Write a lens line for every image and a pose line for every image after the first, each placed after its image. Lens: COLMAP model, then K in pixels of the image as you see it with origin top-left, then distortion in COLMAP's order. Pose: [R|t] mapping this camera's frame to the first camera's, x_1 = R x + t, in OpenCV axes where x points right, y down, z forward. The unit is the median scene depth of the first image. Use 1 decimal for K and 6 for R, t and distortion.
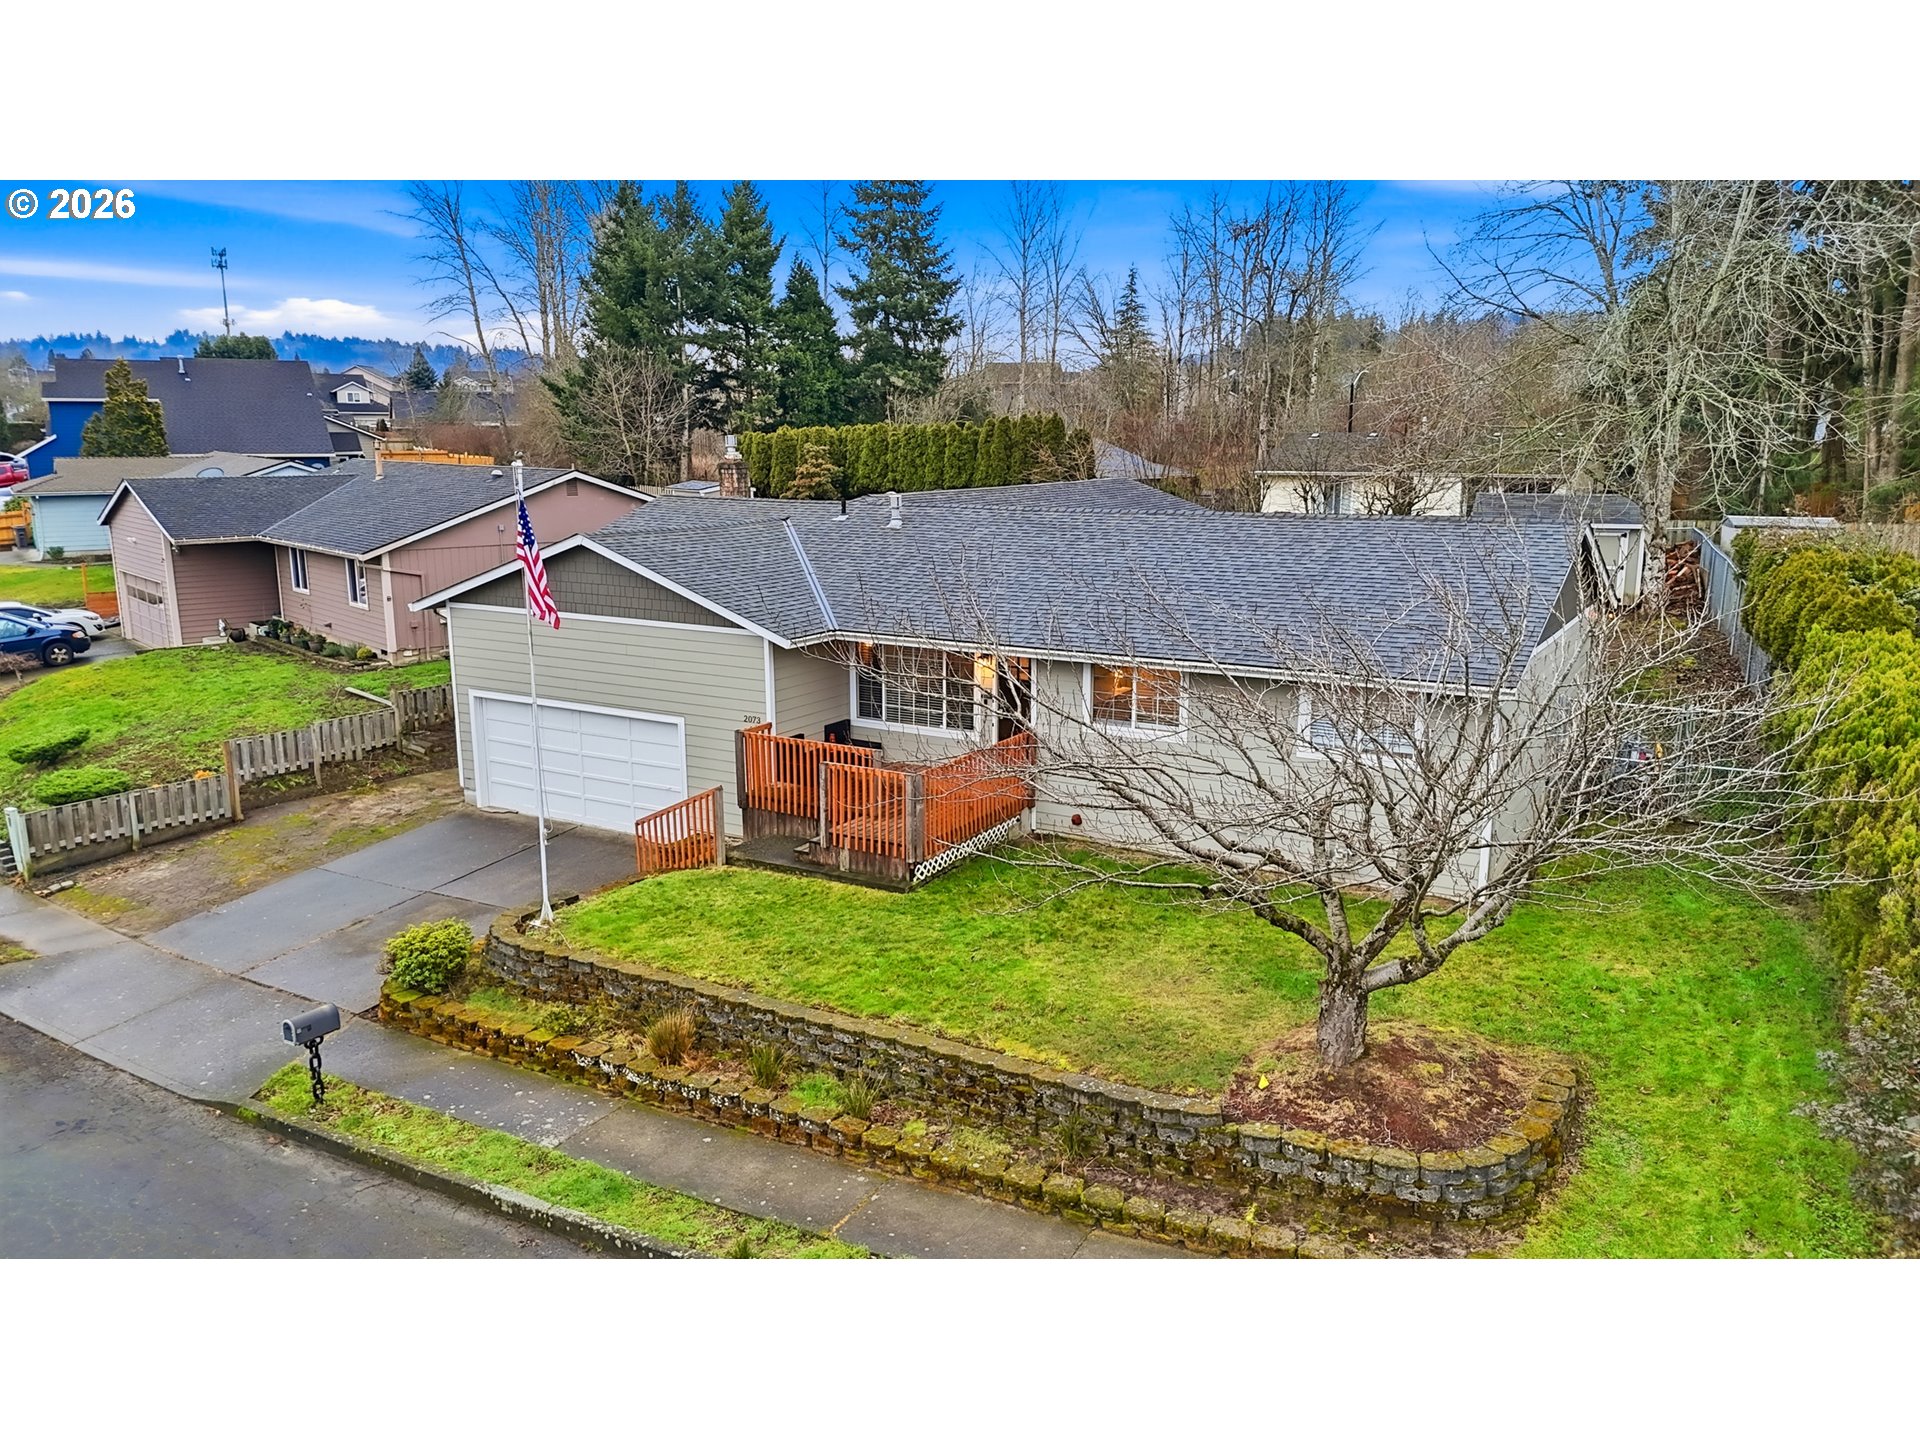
lens RADIAL K [[1370.6, 0, 960.0], [0, 1370.6, 720.0], [0, 0, 1]] dist [-0.000075, 0.000180]
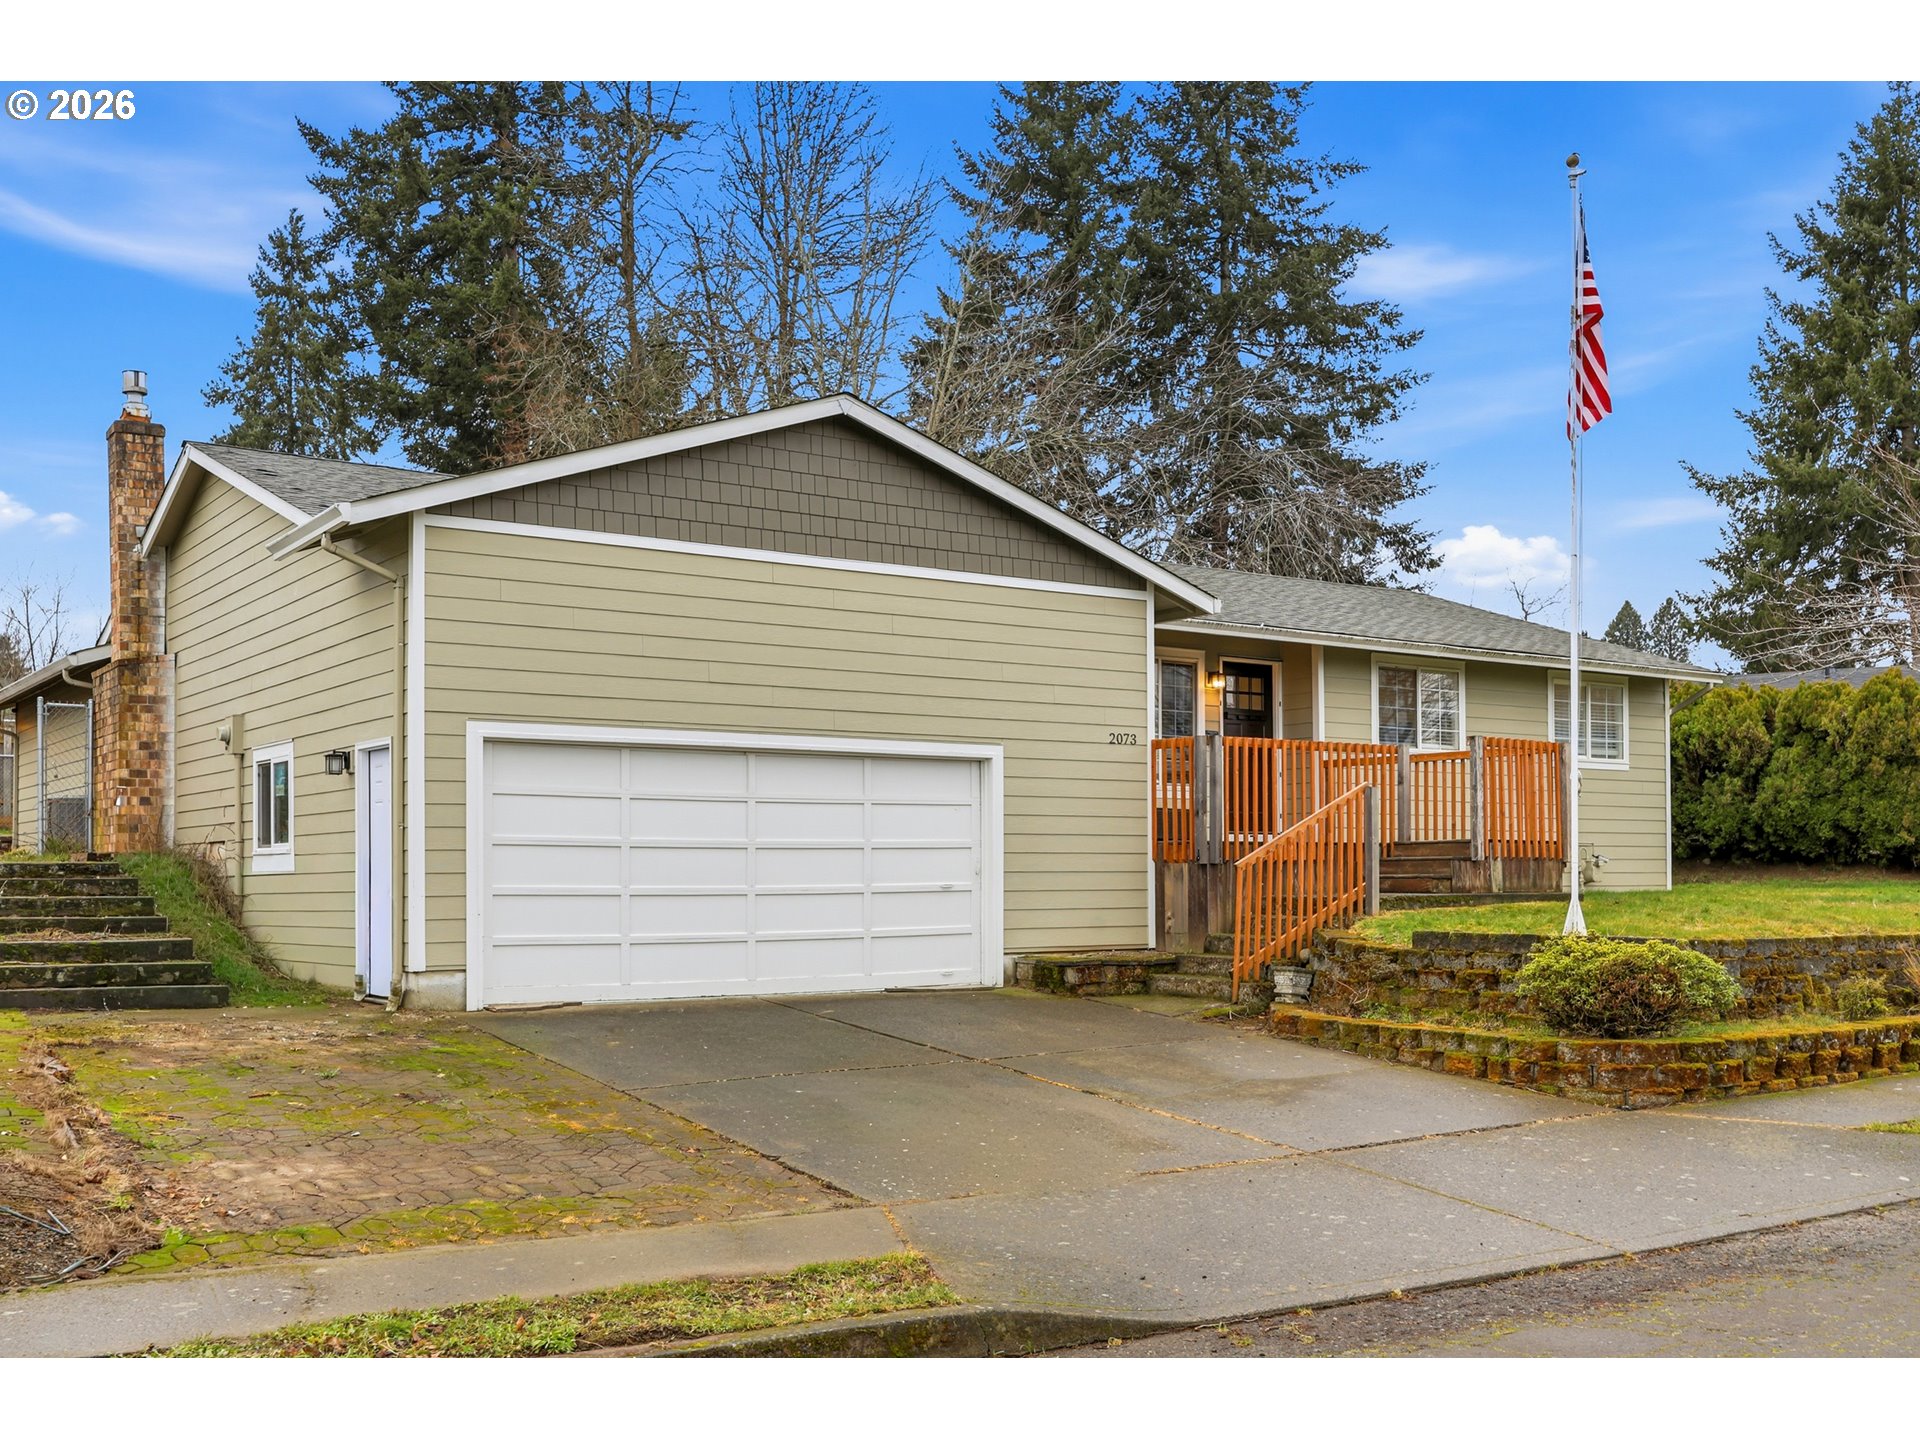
lens RADIAL K [[1912.5, 0, 960.0], [0, 1912.5, 720.0], [0, 0, 1]] dist [-0.003903, -0.000944]
pose [[0.436003, 0.070982, 0.897142, -0.996240], [0.187542, 0.967832, -0.167719, 0.126427], [-0.880187, 0.241377, 0.408665, 0.761690]]
